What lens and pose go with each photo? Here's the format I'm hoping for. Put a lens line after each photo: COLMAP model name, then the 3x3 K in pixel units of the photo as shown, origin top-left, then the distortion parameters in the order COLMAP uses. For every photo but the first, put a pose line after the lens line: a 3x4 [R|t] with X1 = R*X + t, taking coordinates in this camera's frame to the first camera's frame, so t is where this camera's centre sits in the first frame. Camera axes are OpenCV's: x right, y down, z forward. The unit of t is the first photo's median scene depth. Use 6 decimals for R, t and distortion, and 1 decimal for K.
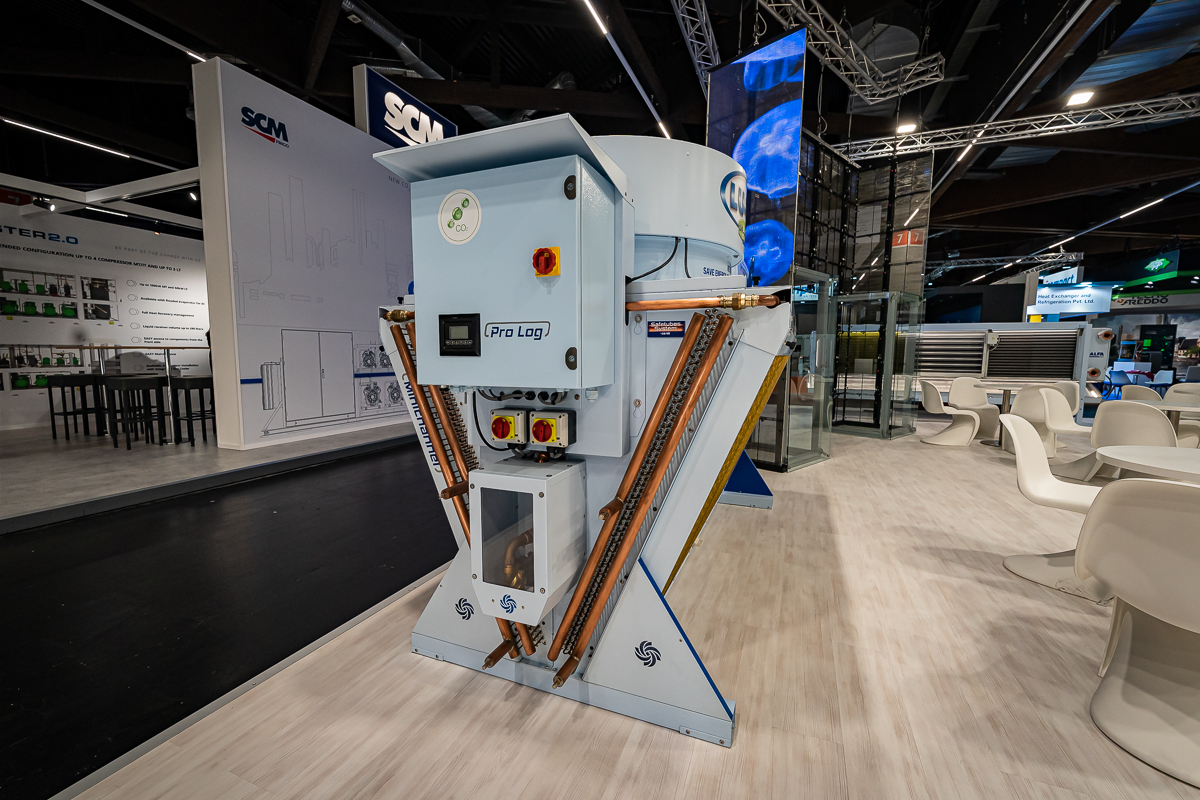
lens RADIAL K [[487.4, 0, 597.4], [0, 487.4, 402.0], [0, 0, 1]] dist [-0.000864, -0.000048]
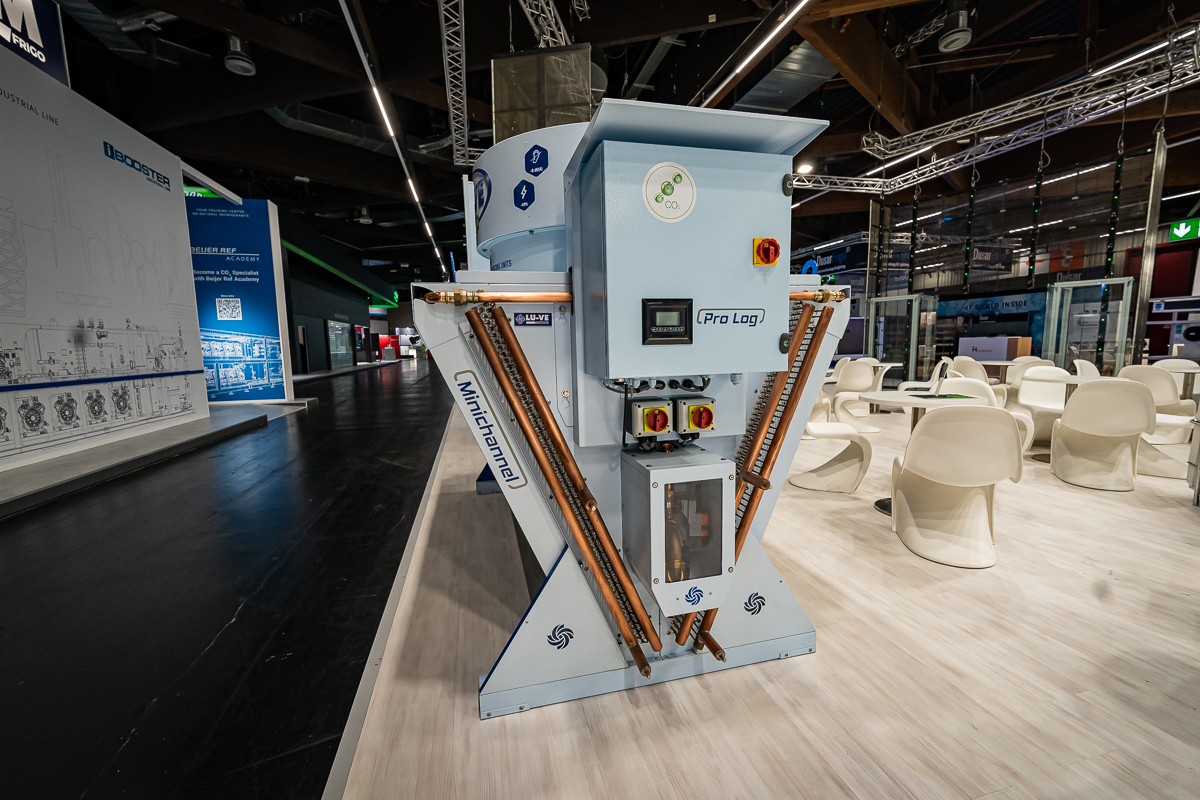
lens RADIAL K [[487.4, 0, 600.0], [0, 487.4, 402.3], [0, 0, 1]] dist [-0.000864, -0.000048]
pose [[0.800037, -0.091290, 0.592965, -0.913134], [0.082428, 0.995708, 0.042083, -0.033321], [-0.594262, 0.015209, 0.804128, 0.325926]]
